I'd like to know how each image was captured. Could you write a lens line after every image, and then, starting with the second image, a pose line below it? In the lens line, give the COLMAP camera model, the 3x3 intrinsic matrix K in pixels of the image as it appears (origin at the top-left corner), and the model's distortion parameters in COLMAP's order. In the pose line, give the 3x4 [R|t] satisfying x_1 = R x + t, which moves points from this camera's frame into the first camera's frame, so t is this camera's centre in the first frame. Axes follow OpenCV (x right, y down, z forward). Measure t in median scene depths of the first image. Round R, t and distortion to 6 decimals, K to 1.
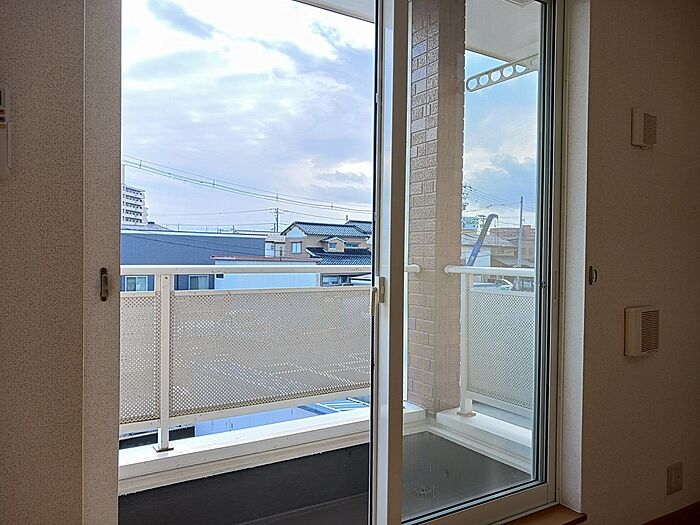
lens RADIAL K [[550.8, 0, 353.1], [0, 550.8, 264.3], [0, 0, 1]] dist [0.009595, -0.005950]
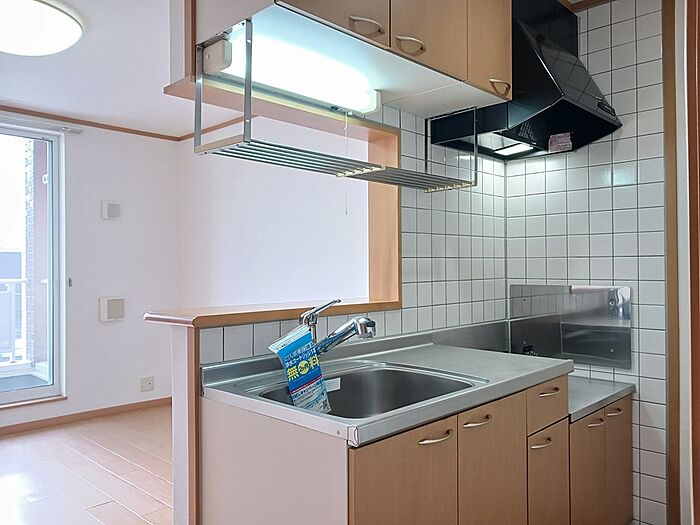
lens RADIAL K [[550.8, 0, 352.5], [0, 550.8, 257.1], [0, 0, 1]] dist [0.009595, -0.005950]
pose [[0.971336, -0.016170, 0.237159, 0.918497], [0.023887, 0.999273, -0.029703, 0.011080], [-0.236507, 0.034517, 0.971017, -1.216744]]
